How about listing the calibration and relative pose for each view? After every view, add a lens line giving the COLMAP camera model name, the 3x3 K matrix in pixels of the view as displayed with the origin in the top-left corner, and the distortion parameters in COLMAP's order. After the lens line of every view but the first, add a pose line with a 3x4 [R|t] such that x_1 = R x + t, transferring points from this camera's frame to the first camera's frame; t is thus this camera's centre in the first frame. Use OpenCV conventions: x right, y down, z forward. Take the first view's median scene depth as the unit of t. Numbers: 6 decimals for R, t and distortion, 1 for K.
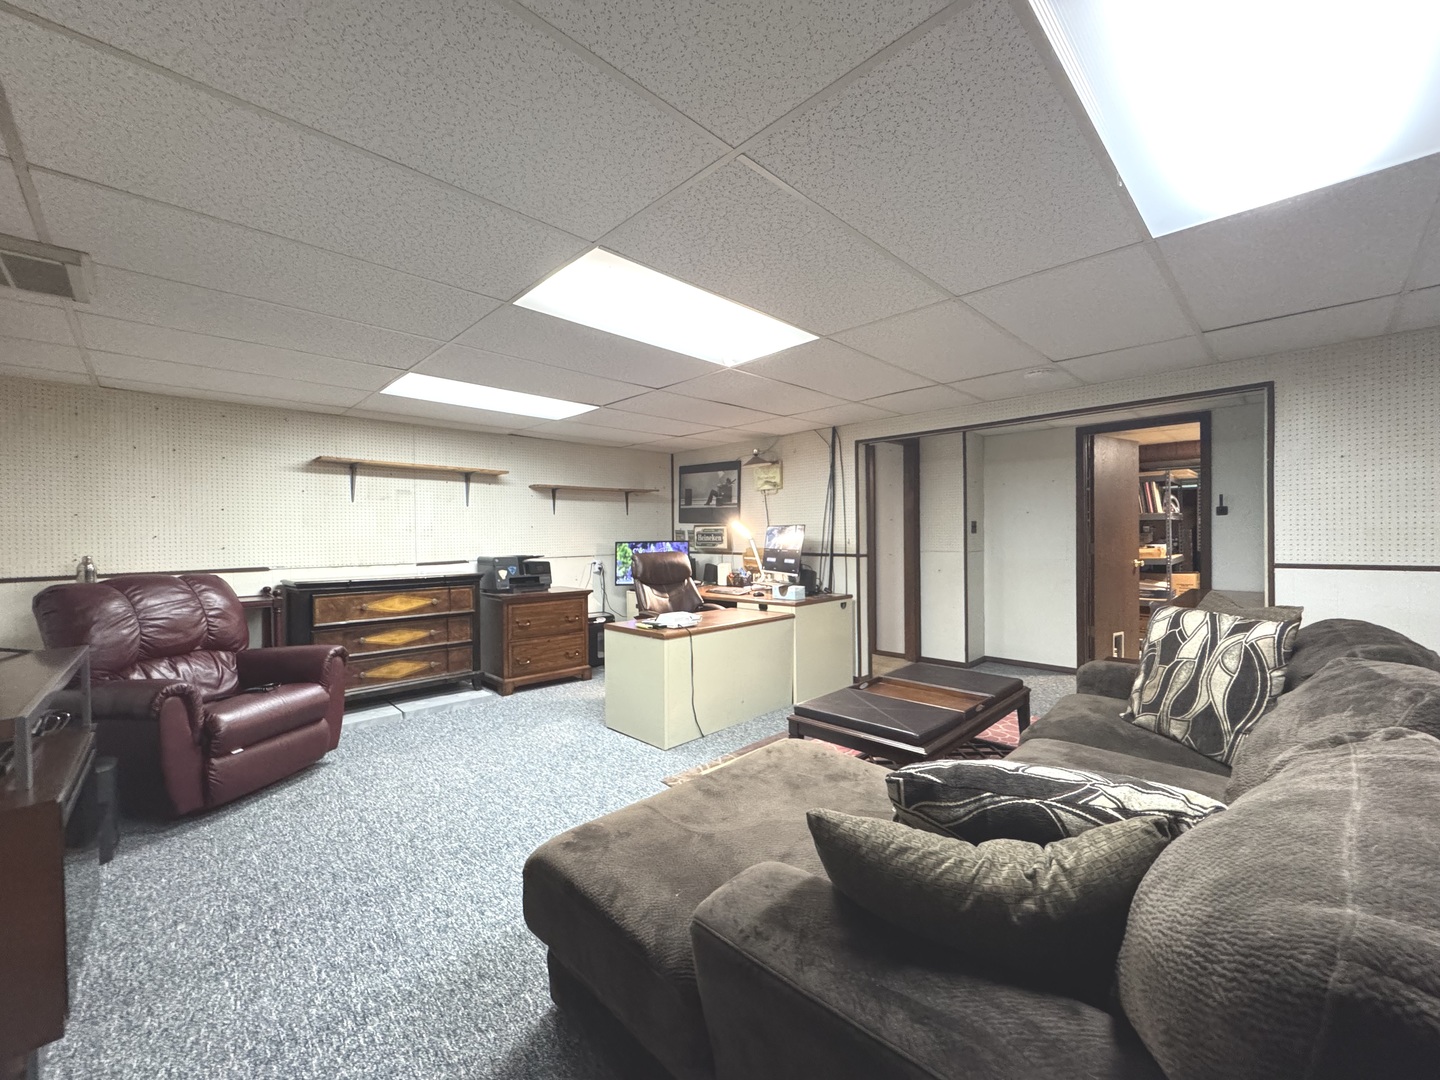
lens RADIAL K [[573.5, 0, 725.3], [0, 573.5, 538.8], [0, 0, 1]] dist [-0.004776, 0.000258]
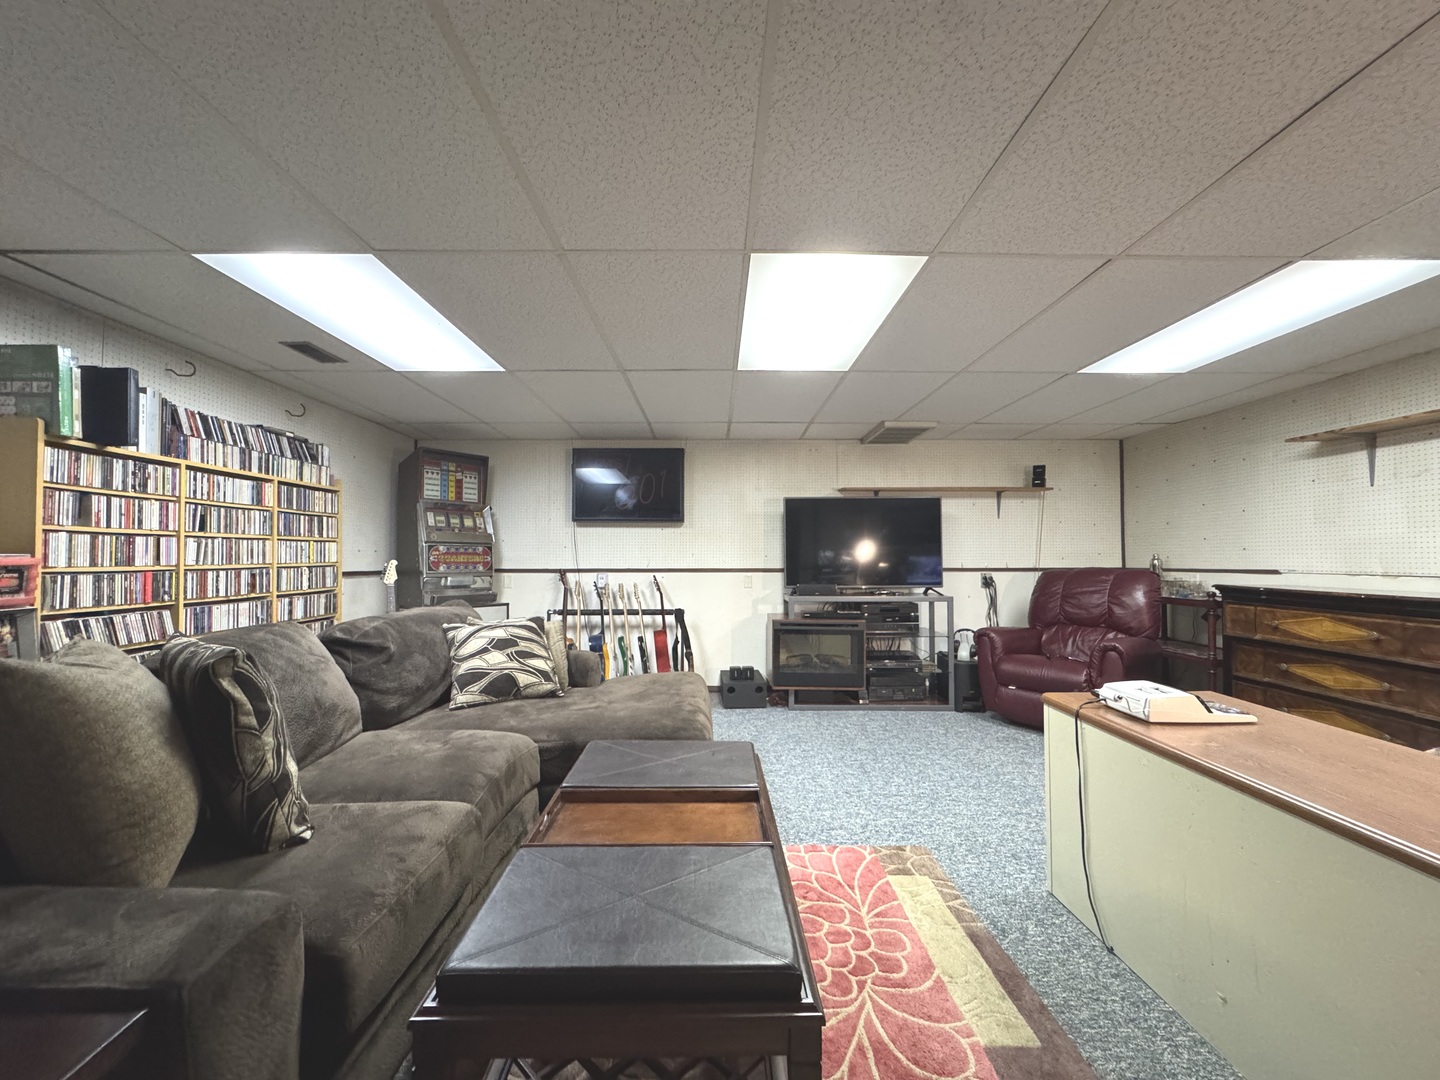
lens RADIAL K [[573.5, 0, 724.1], [0, 573.5, 547.0], [0, 0, 1]] dist [-0.004776, 0.000258]
pose [[-0.700499, -0.005047, -0.713635, 0.447964], [0.001983, 0.999957, -0.009018, 0.017875], [0.713650, -0.007732, -0.700459, 0.966215]]
